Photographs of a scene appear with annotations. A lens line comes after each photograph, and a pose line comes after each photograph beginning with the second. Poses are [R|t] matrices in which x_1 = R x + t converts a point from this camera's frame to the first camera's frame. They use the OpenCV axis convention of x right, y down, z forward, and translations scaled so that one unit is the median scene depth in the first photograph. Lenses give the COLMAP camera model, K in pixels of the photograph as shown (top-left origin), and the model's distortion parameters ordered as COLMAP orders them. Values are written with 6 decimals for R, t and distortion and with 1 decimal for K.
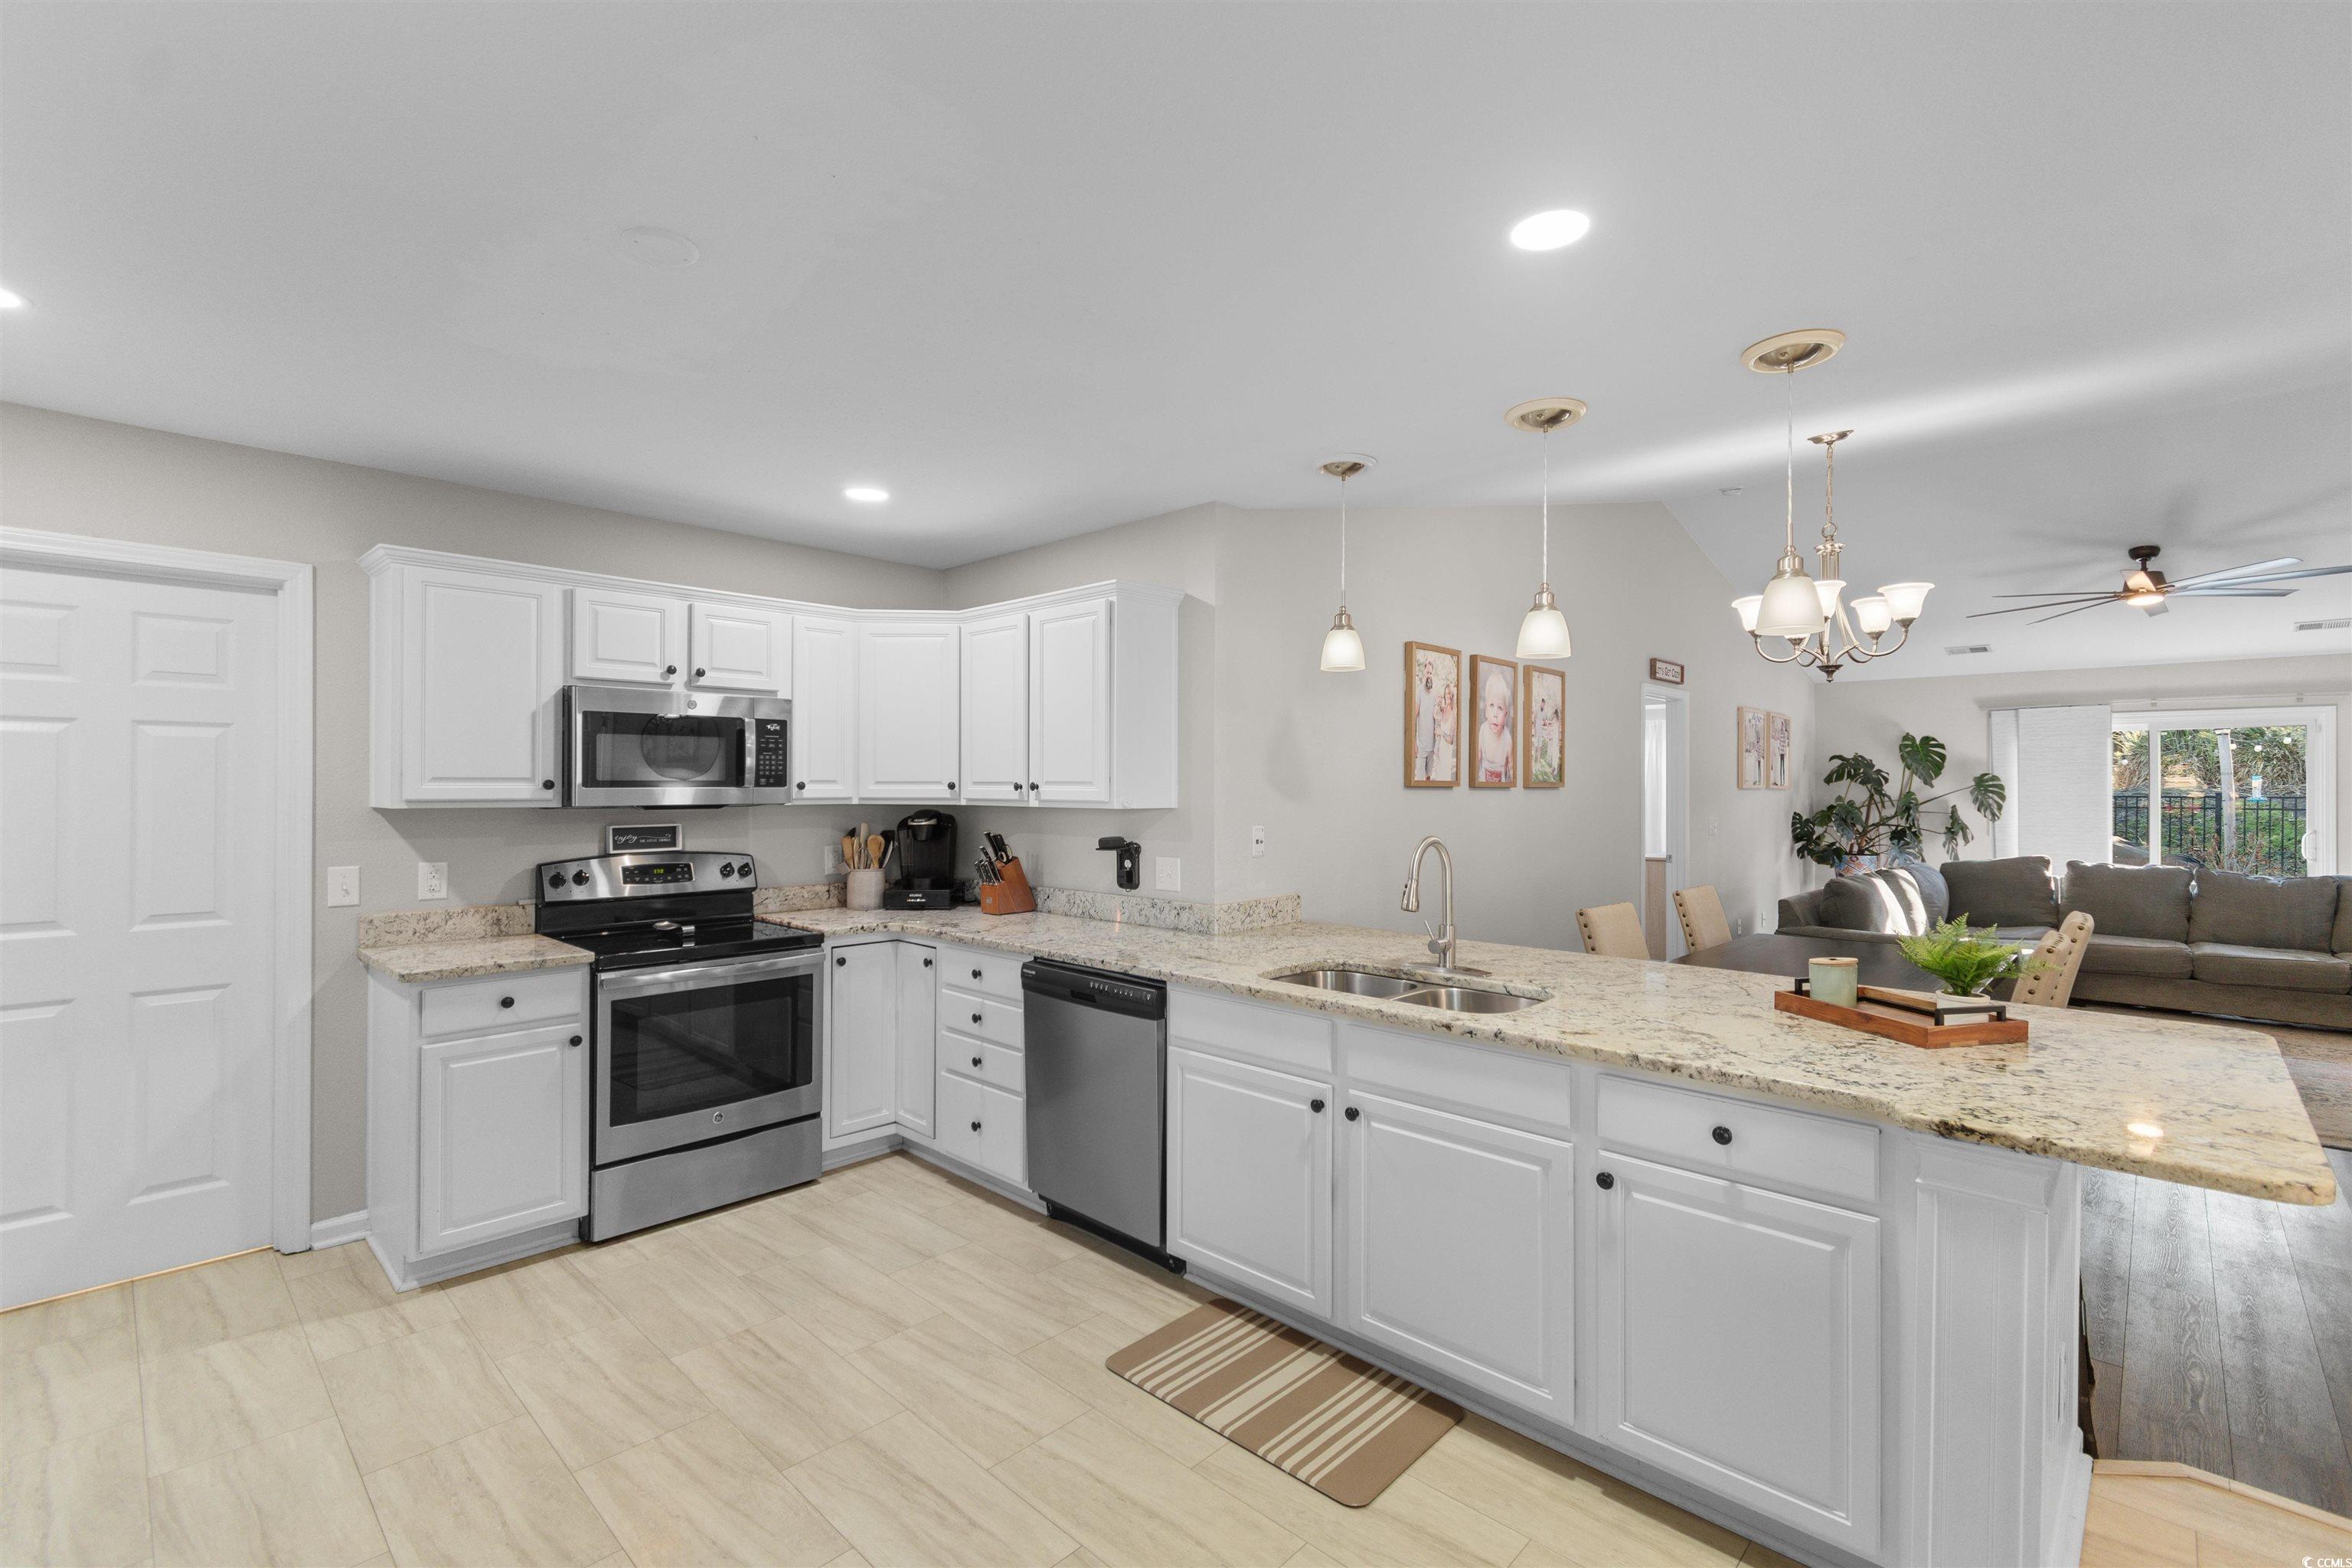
lens RADIAL K [[1063.5, 0, 1179.3], [0, 1063.5, 776.8], [0, 0, 1]] dist [0.009395, -0.000105]
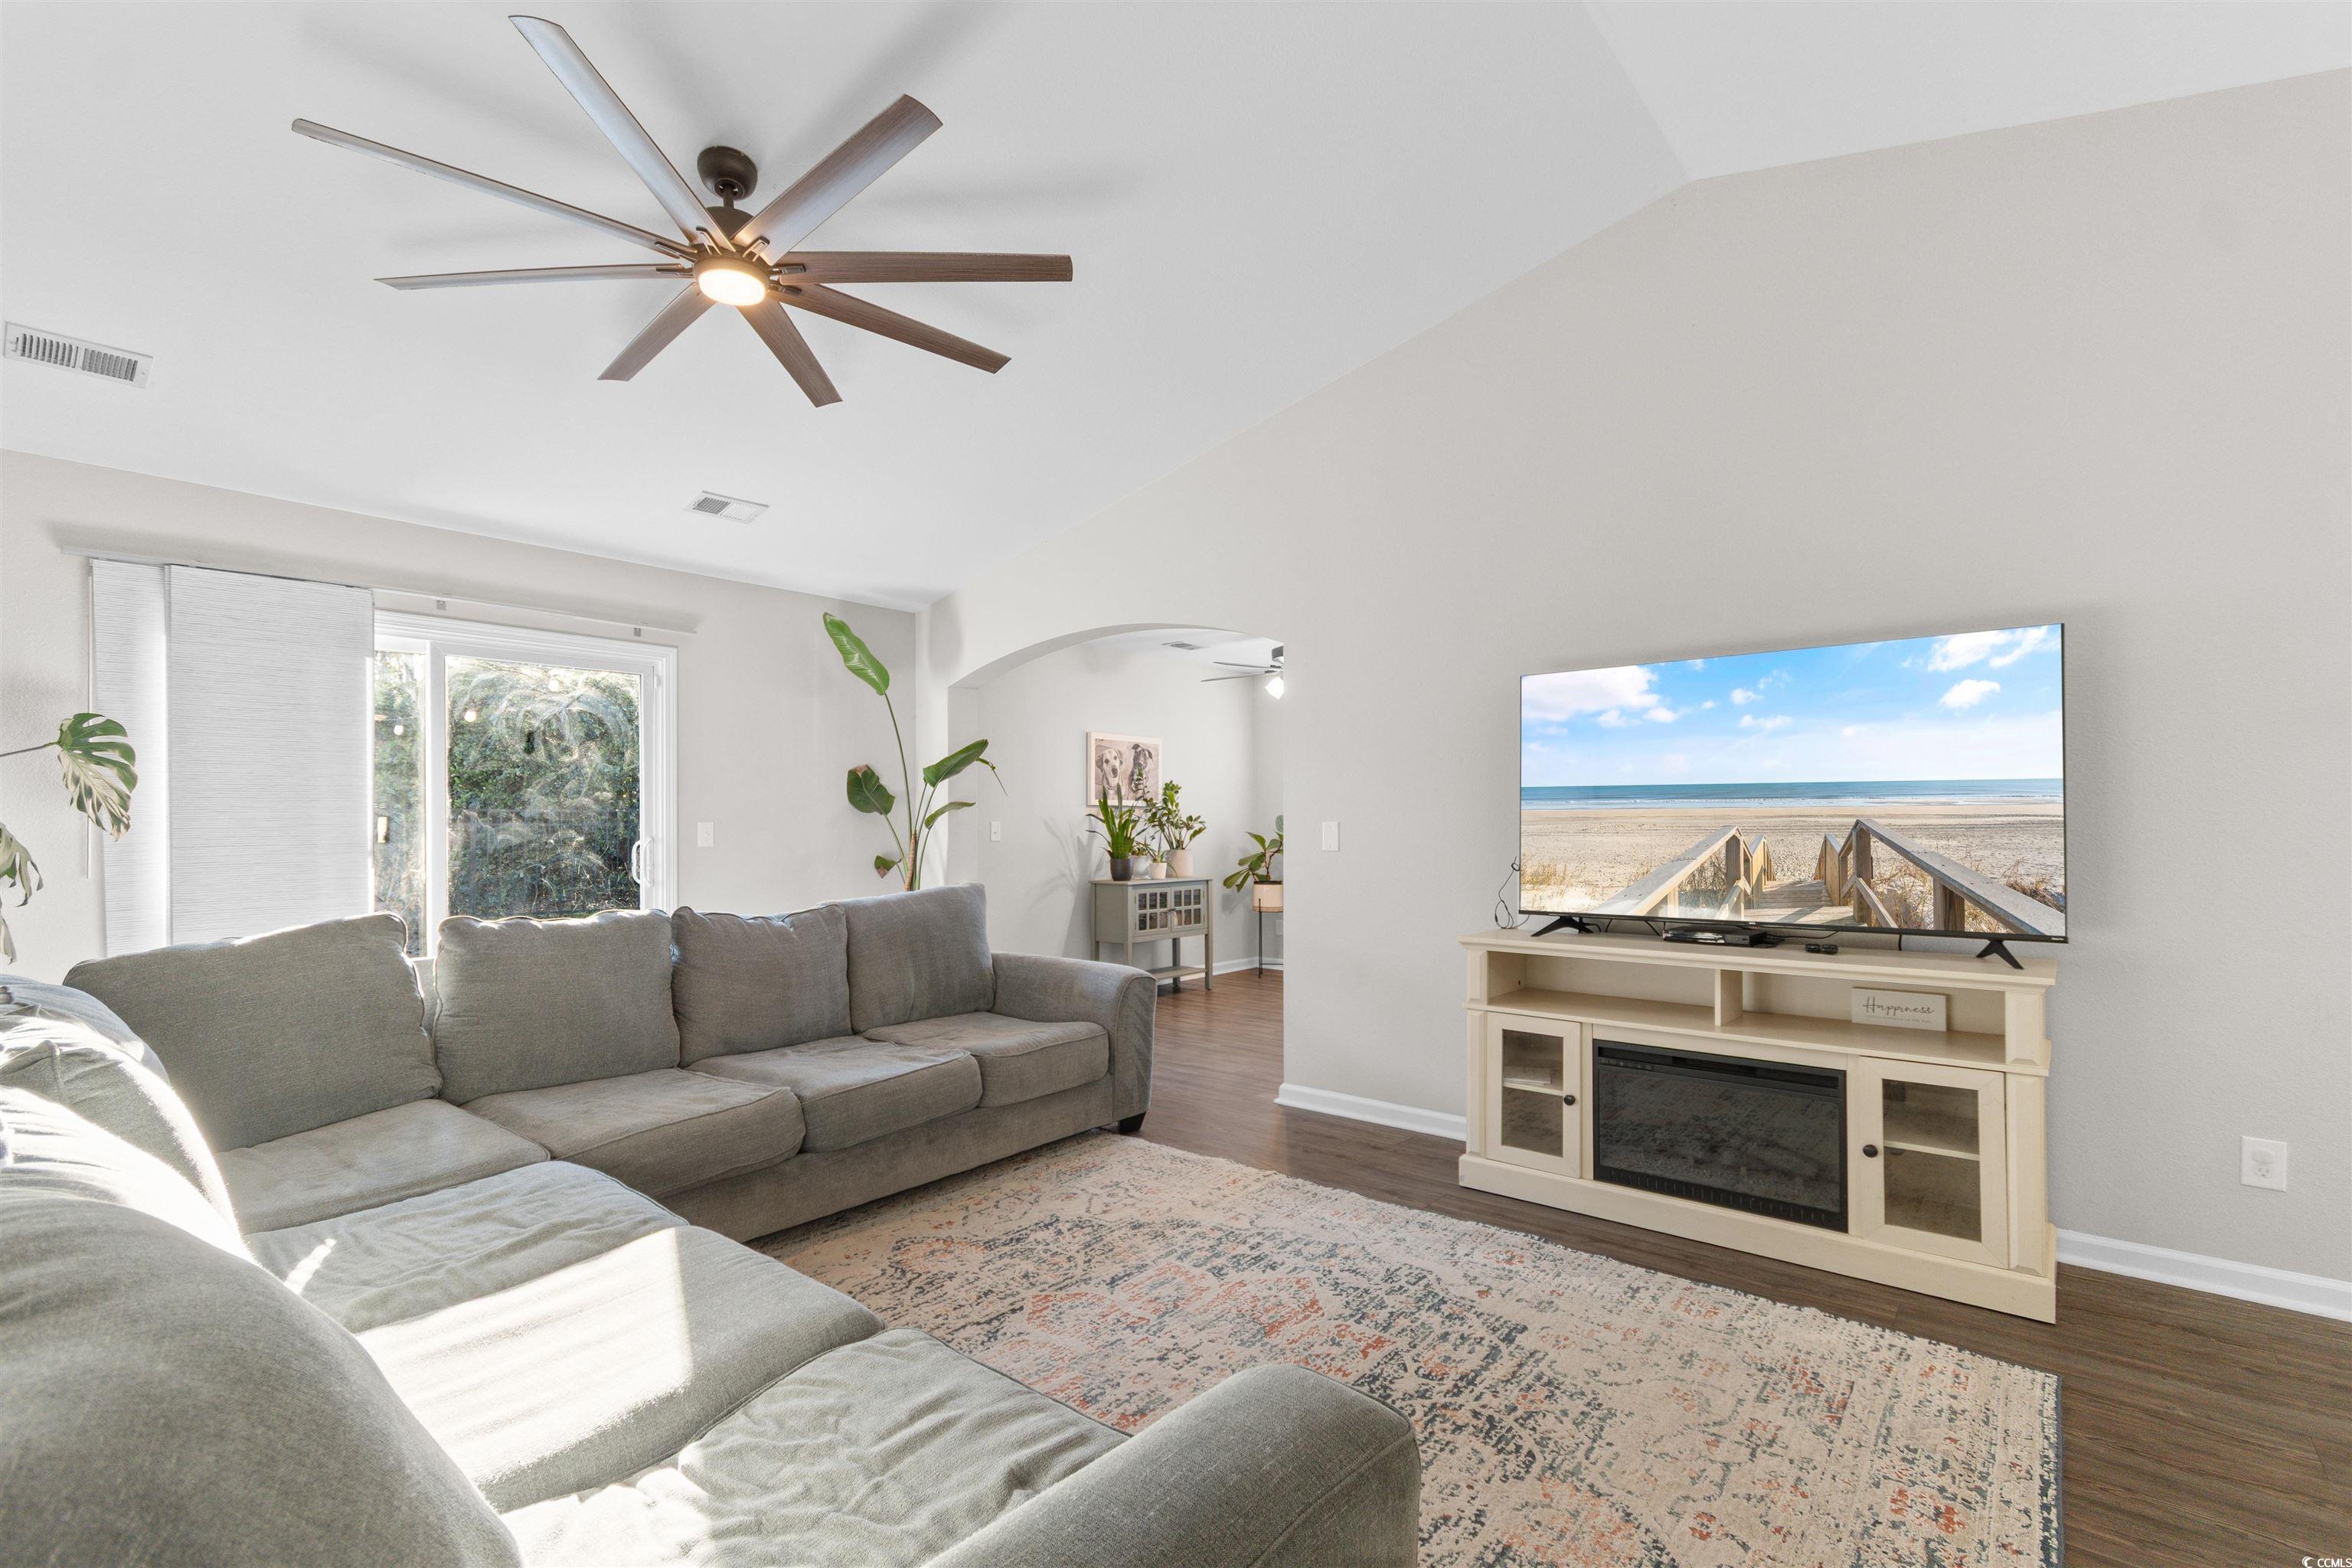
lens RADIAL K [[1063.5, 0, 1160.2], [0, 1063.5, 825.3], [0, 0, 1]] dist [0.009395, -0.000105]
pose [[-0.035443, -0.004414, 0.999362, 0.640778], [-0.002402, 0.999988, 0.004331, 0.061241], [-0.999369, -0.002247, -0.035453, 1.136689]]
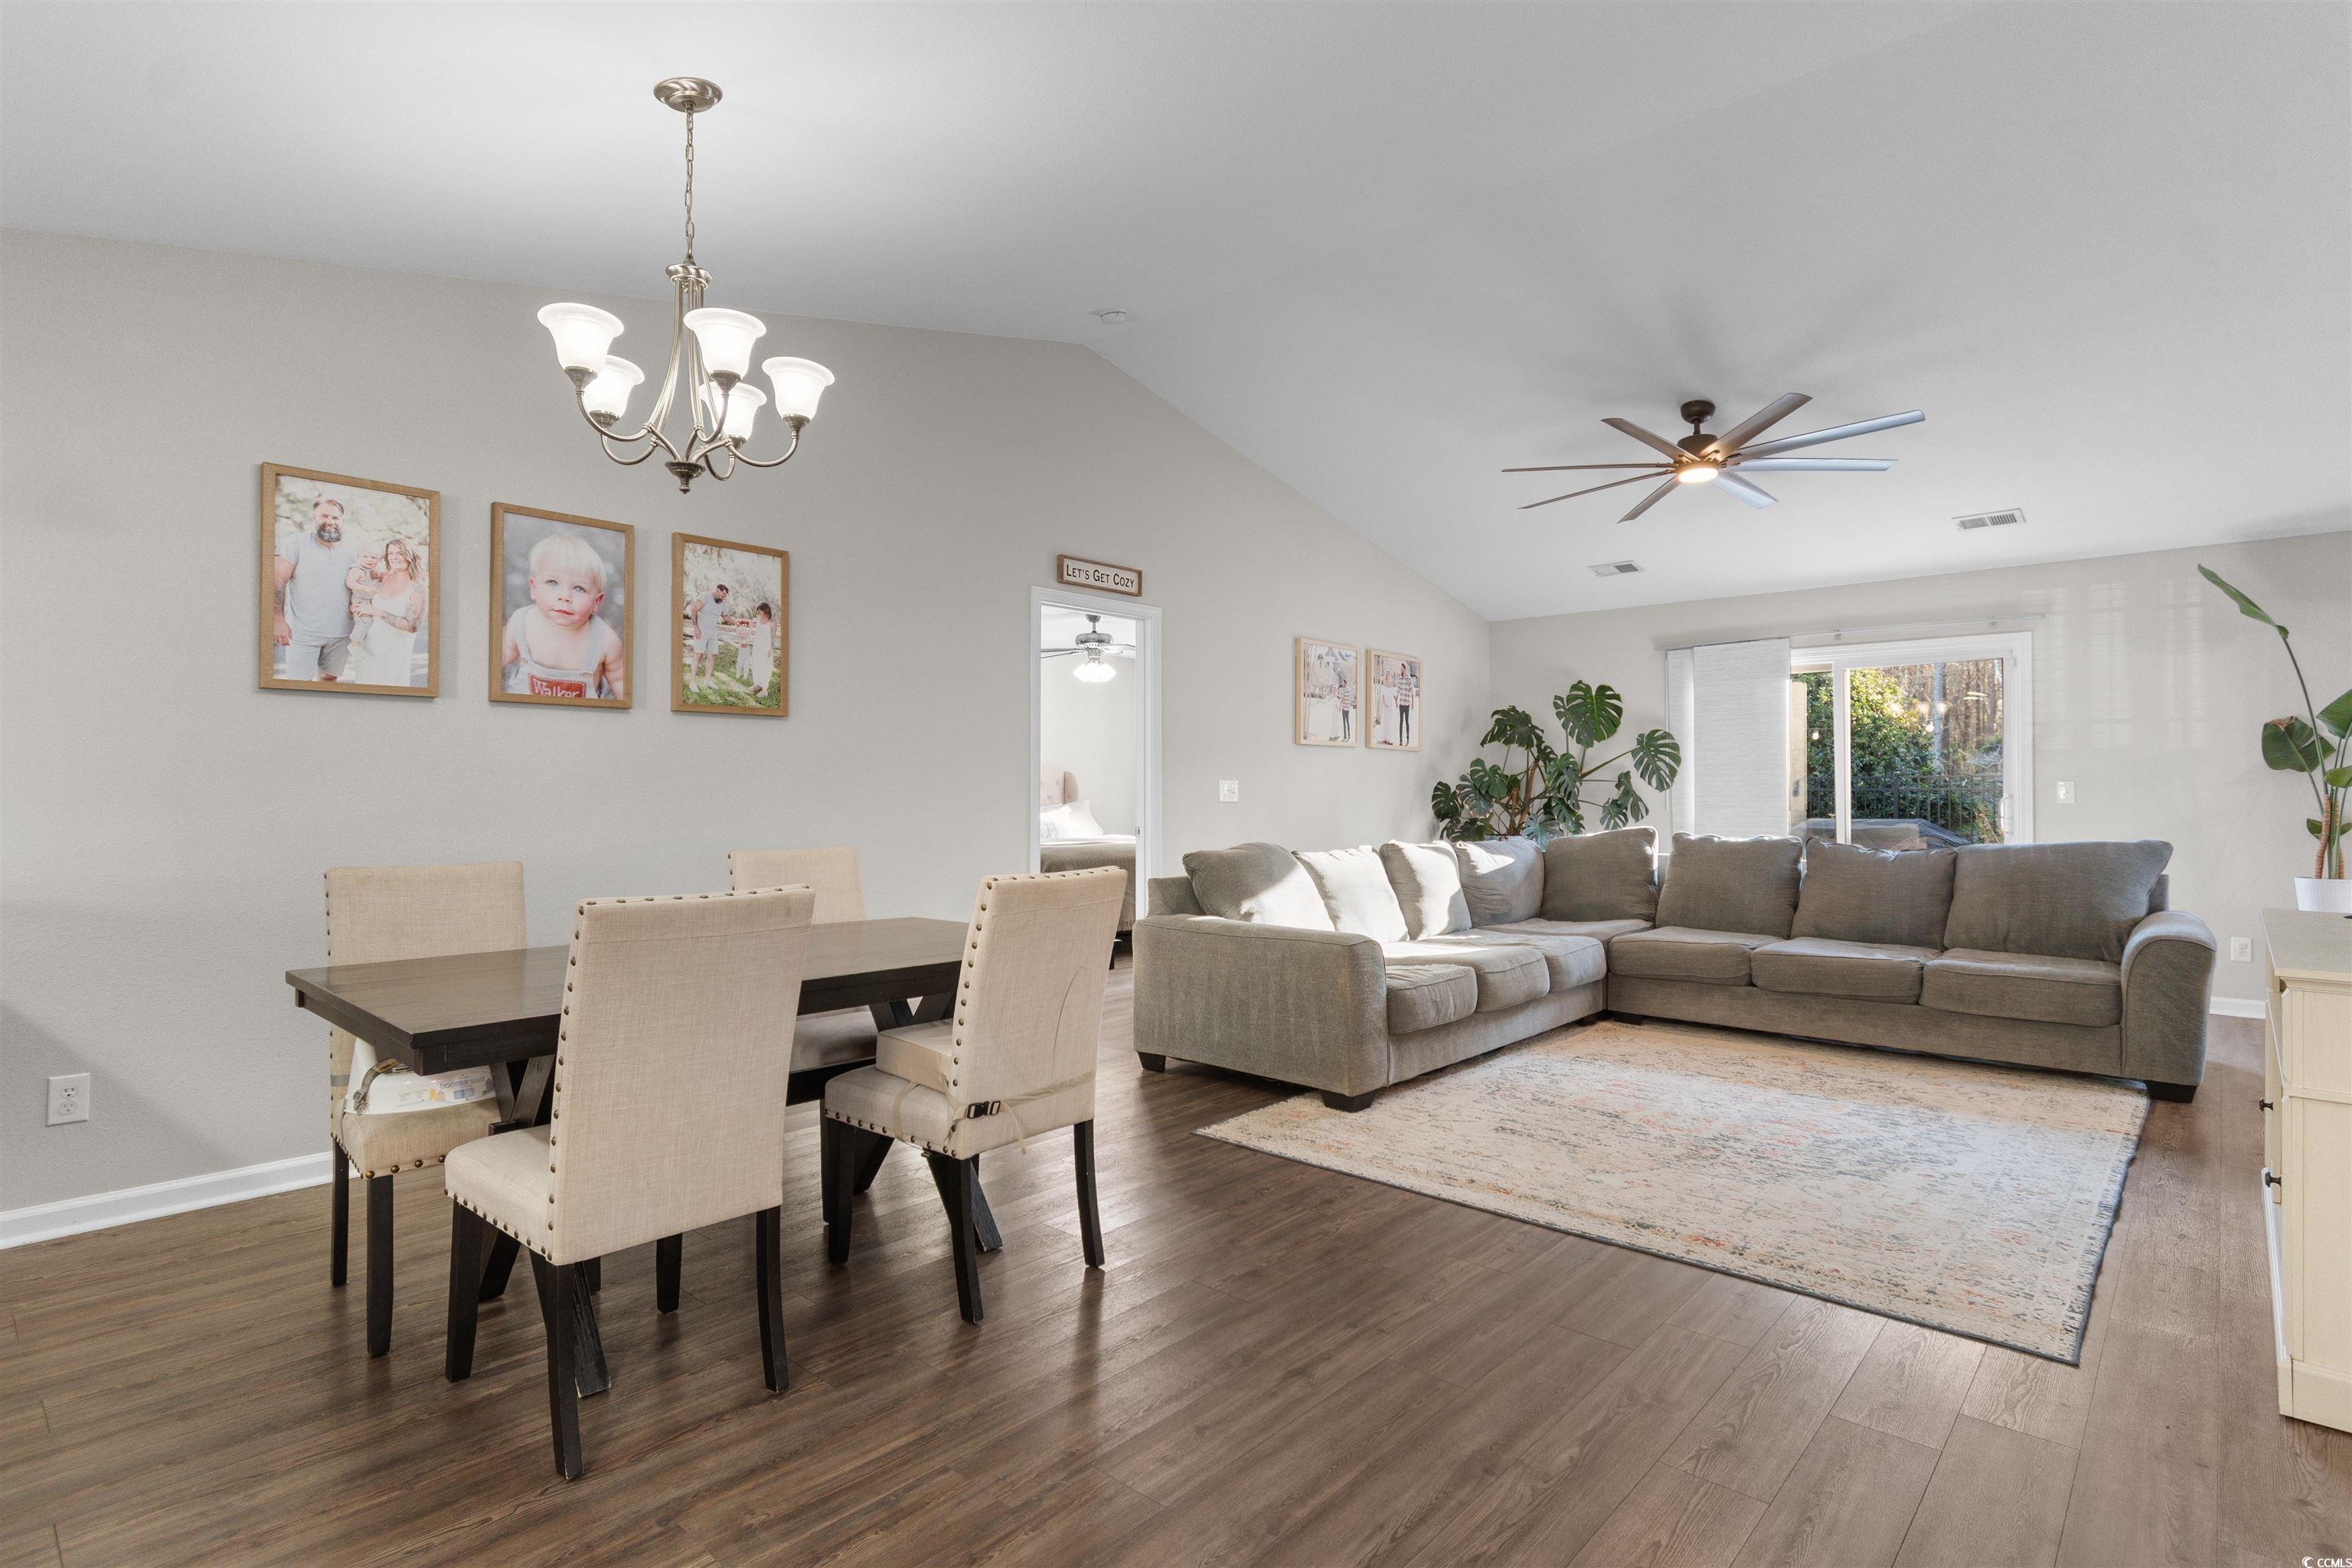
lens RADIAL K [[1160.9, 0, 1189.0], [0, 1160.9, 783.8], [0, 0, 1]] dist [-0.005263, -0.000010]
pose [[0.999920, -0.003385, 0.012179, 0.724480], [0.003400, 0.999994, -0.001166, 0.065894], [-0.012175, 0.001208, 0.999925, 0.276098]]
